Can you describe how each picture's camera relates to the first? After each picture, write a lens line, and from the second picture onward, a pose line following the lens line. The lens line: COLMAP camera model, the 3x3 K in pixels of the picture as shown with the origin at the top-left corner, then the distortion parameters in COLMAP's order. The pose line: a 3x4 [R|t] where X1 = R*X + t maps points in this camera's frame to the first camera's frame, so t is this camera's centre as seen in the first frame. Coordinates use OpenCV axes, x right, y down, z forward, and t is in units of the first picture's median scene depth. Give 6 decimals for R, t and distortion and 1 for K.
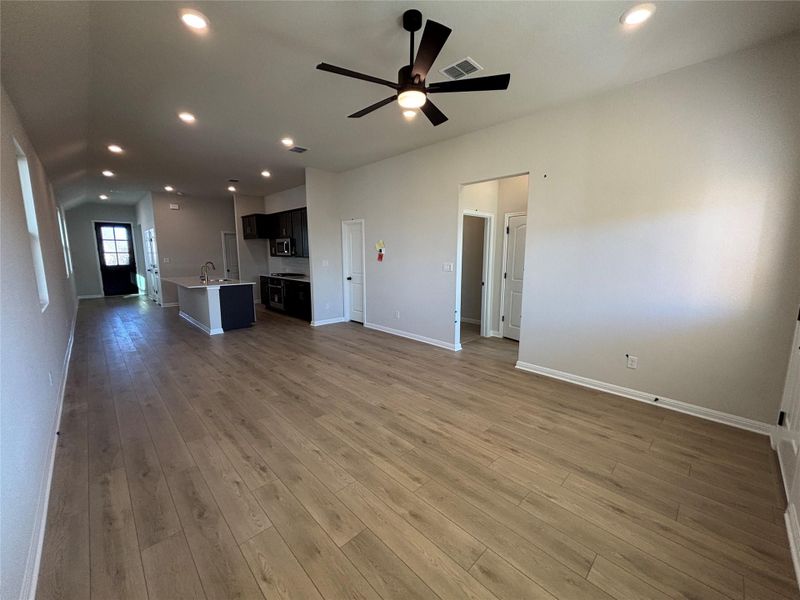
lens RADIAL K [[320.6, 0, 405.9], [0, 320.6, 300.2], [0, 0, 1]] dist [0.003308, 0.000196]
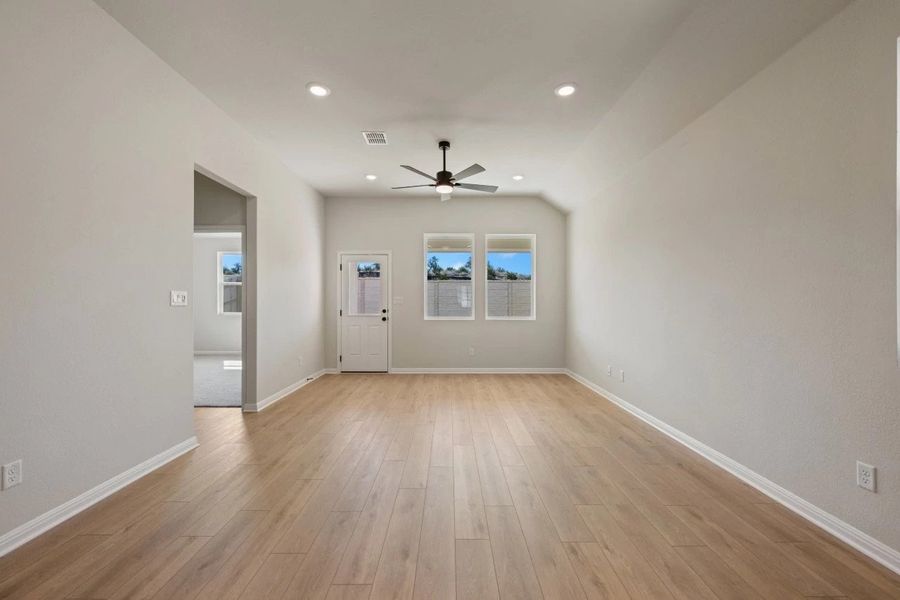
lens RADIAL K [[359.3, 0, 447.5], [0, 359.3, 301.9], [0, 0, 1]] dist [0.009078, -0.000112]
pose [[-0.704454, 0.010268, 0.709675, -1.102201], [0.109227, 0.989552, 0.094107, -0.194775], [-0.701294, 0.143810, -0.698216, 1.992223]]
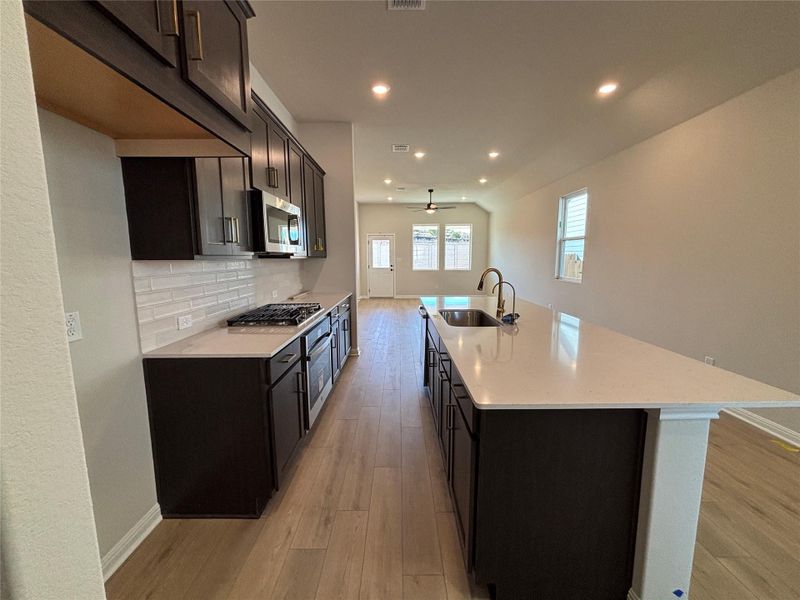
lens RADIAL K [[320.6, 0, 399.0], [0, 320.6, 298.3], [0, 0, 1]] dist [0.003308, 0.000196]
pose [[-0.704460, -0.082175, 0.704970, -2.075846], [0.115878, 0.966630, 0.228470, -0.476617], [-0.700220, 0.242638, -0.671430, 3.409825]]
